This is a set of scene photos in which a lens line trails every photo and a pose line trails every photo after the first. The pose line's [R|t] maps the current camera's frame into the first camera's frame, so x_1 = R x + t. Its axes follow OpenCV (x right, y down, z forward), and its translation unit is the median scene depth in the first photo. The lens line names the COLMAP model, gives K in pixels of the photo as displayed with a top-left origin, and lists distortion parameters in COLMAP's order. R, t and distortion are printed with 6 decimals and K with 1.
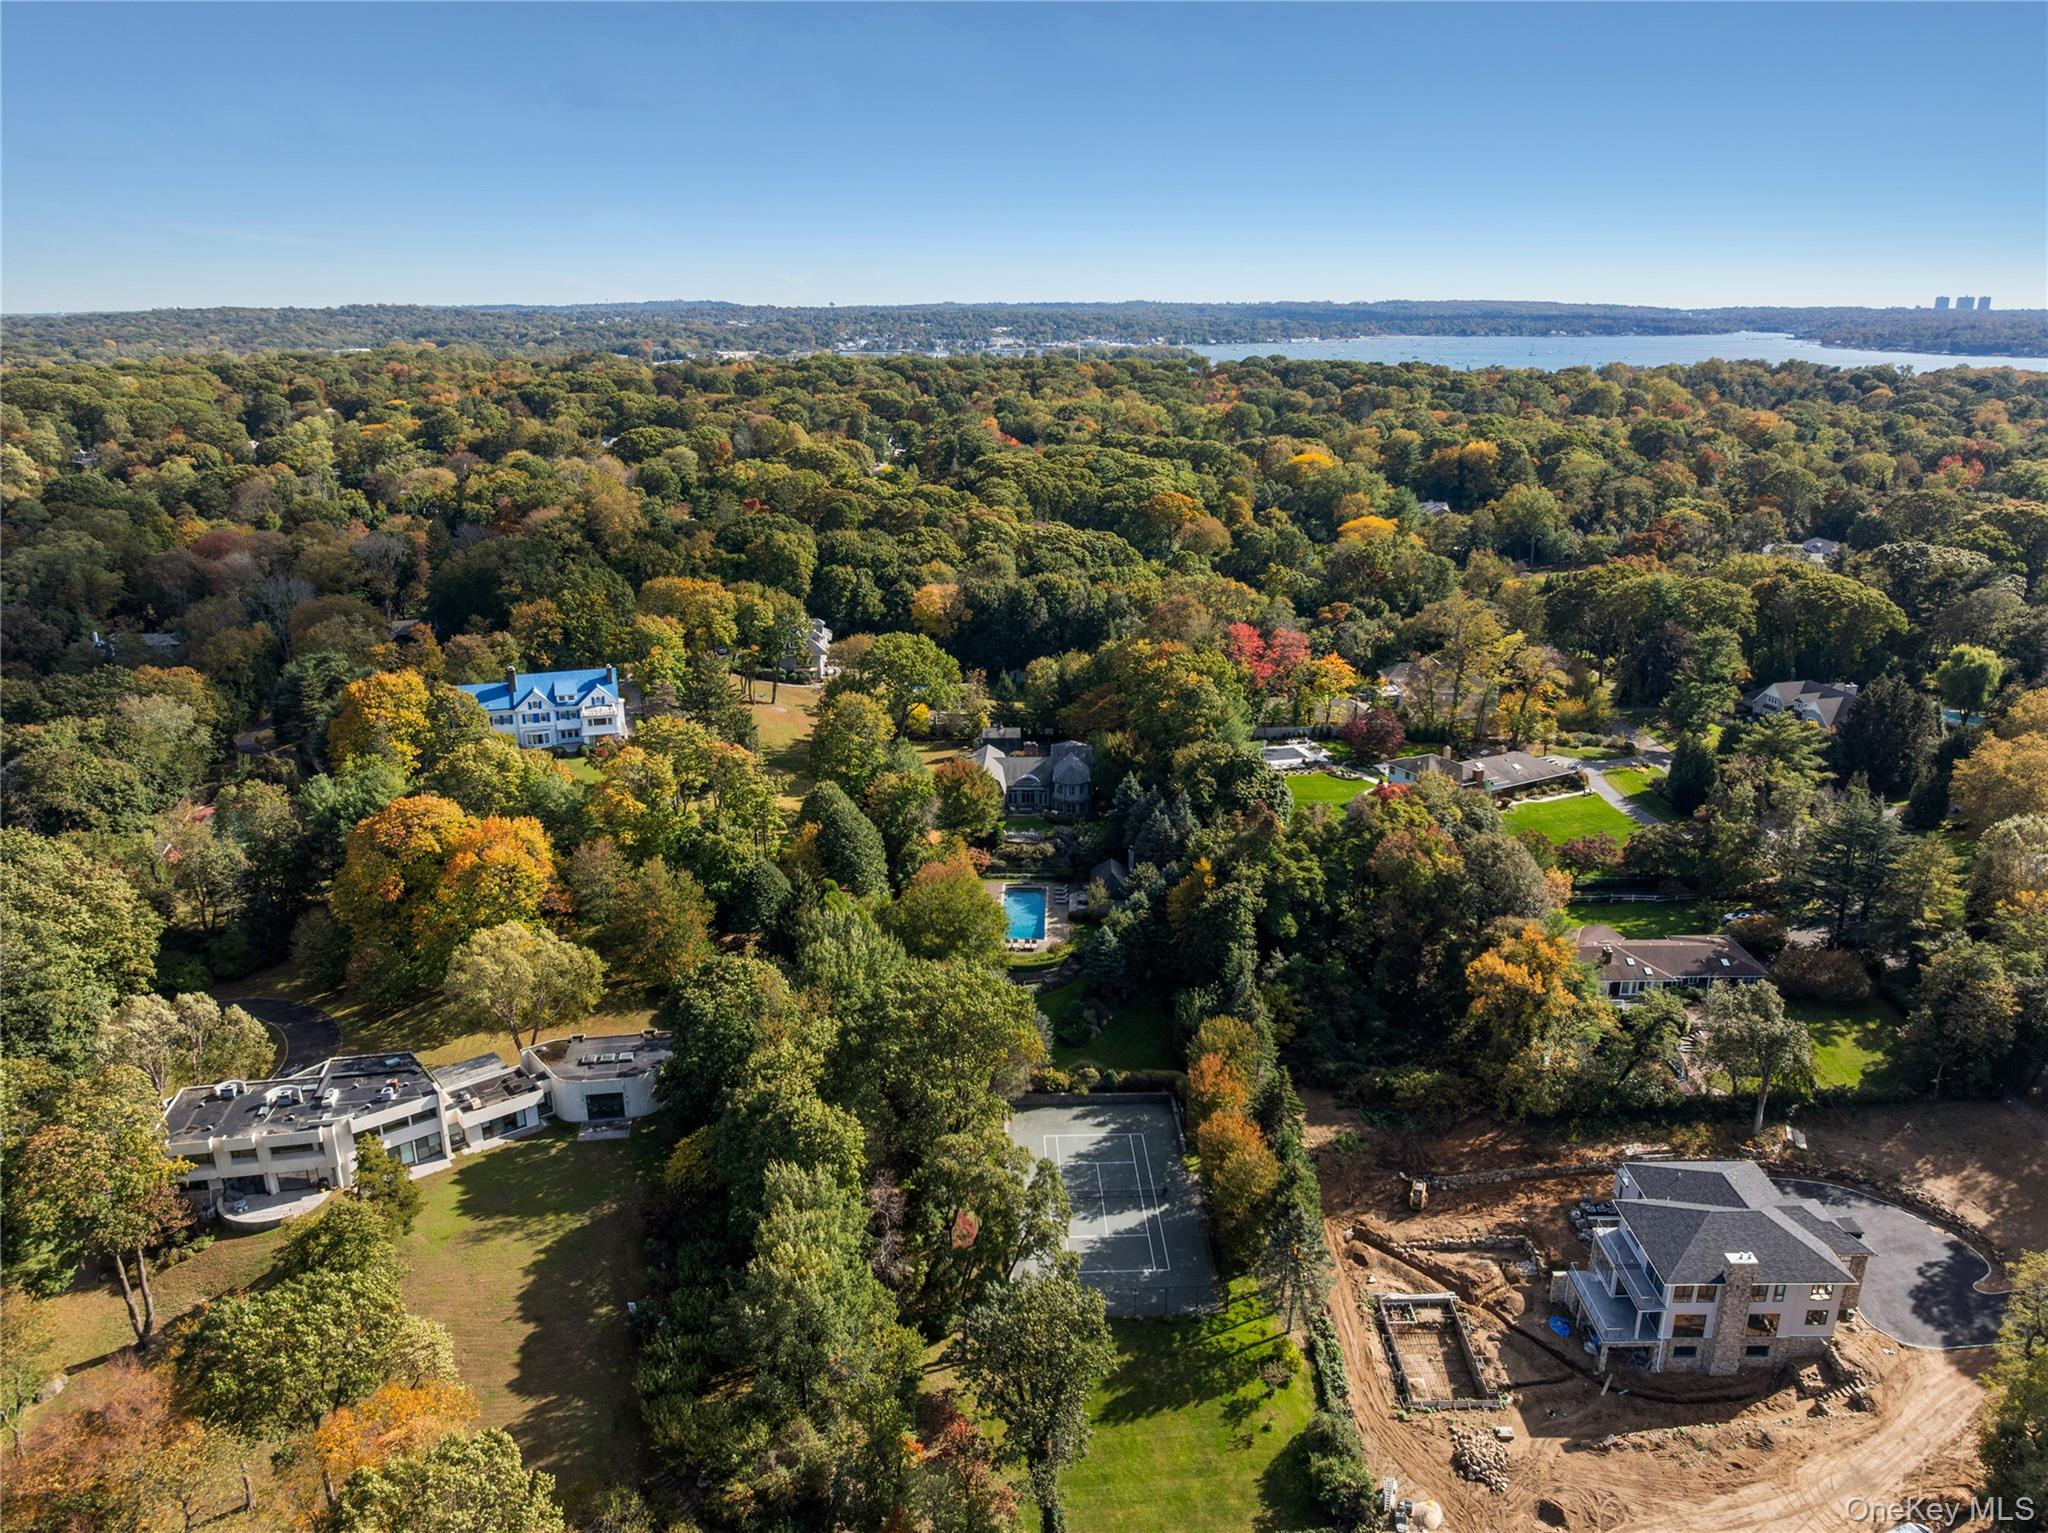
lens RADIAL K [[1434.6, 0, 1023.1], [0, 1434.6, 770.6], [0, 0, 1]] dist [-0.013489, -0.002009]
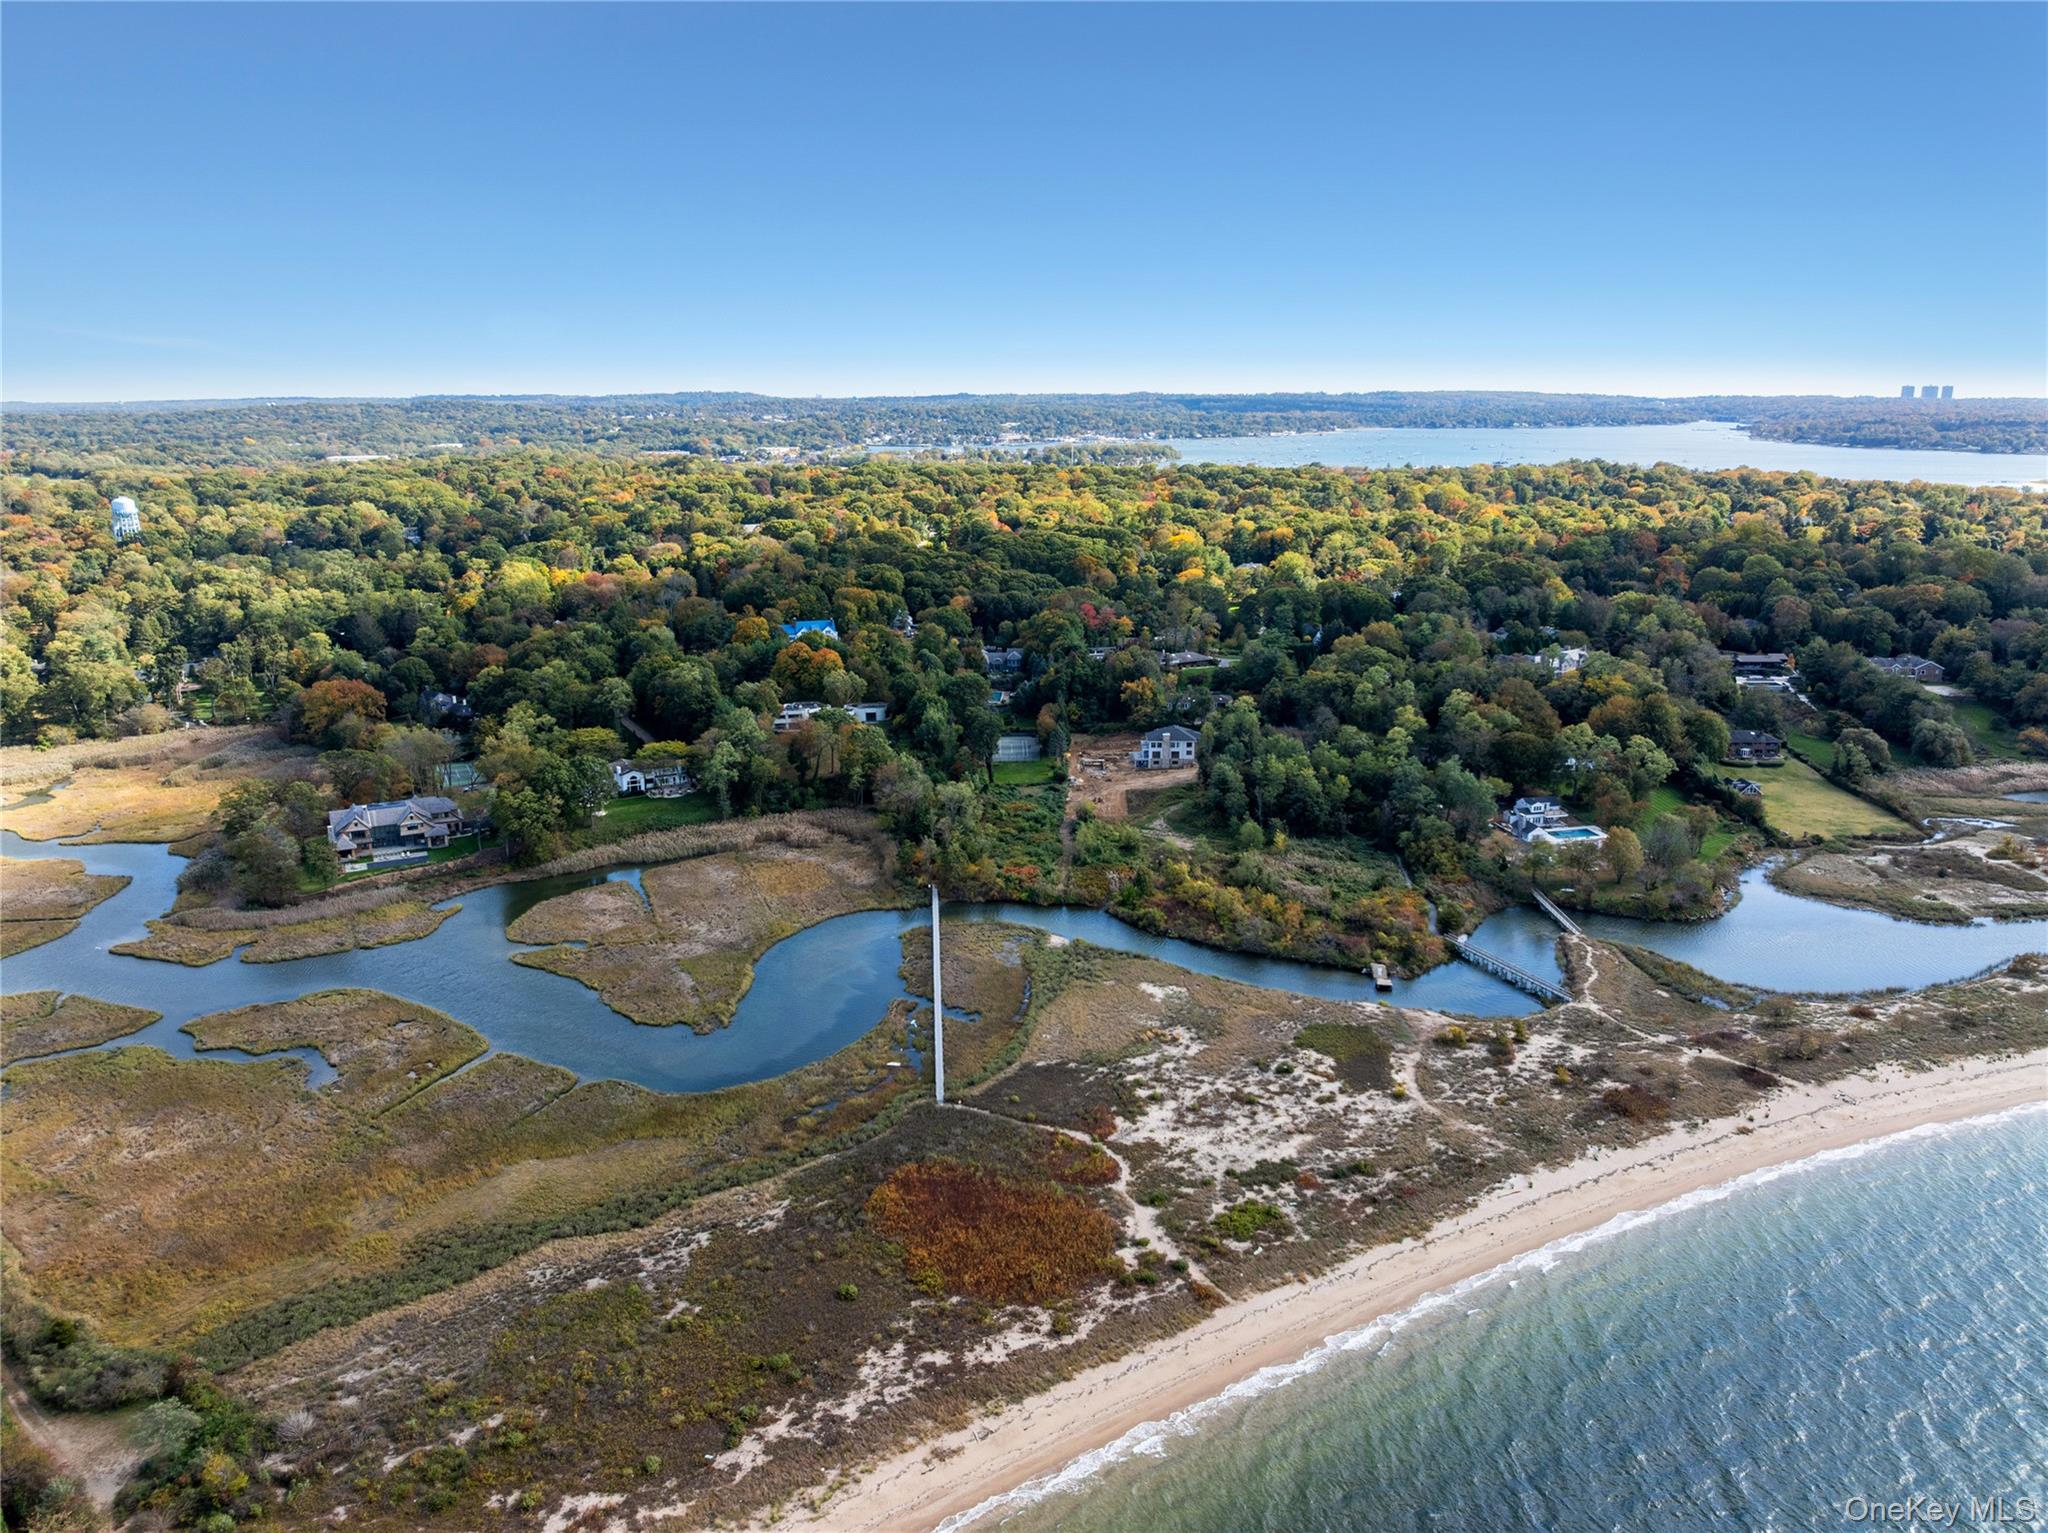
lens RADIAL K [[1434.6, 0, 1024.7], [0, 1434.6, 762.3], [0, 0, 1]] dist [-0.013489, -0.002009]
pose [[0.999973, 0.000817, -0.007325, 0.018947], [-0.001257, 0.998182, -0.060252, 0.091455], [0.007262, 0.060259, 0.998156, -0.414214]]
